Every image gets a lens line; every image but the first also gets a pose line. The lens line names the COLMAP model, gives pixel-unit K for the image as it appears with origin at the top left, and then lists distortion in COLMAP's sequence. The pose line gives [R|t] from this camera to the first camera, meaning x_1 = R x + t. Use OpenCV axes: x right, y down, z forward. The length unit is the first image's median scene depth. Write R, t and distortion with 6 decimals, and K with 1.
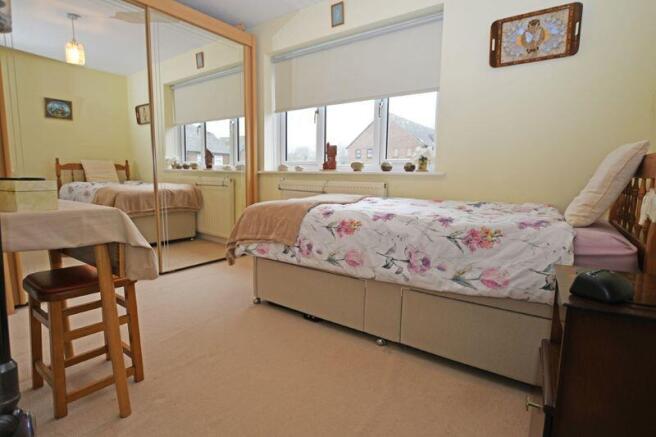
lens RADIAL K [[327.5, 0, 336.5], [0, 327.5, 217.9], [0, 0, 1]] dist [-0.031730, -0.000373]
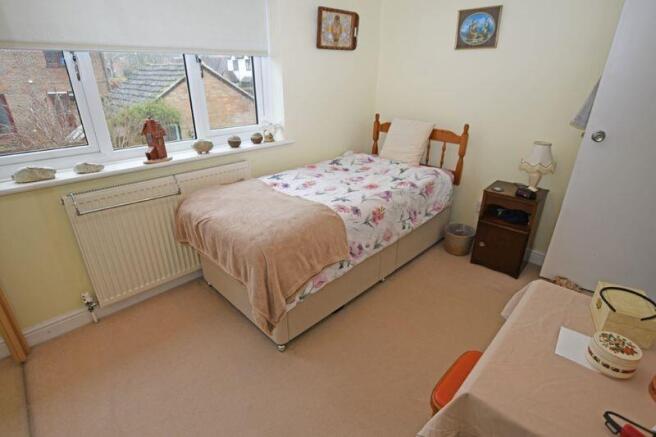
lens RADIAL K [[327.5, 0, 336.5], [0, 327.5, 217.9], [0, 0, 1]] dist [-0.031730, -0.000373]
pose [[0.168167, -0.406694, 0.897953, -0.930309], [0.125255, 0.912358, 0.389761, -0.388081], [-0.977768, 0.046928, 0.204369, 0.786817]]
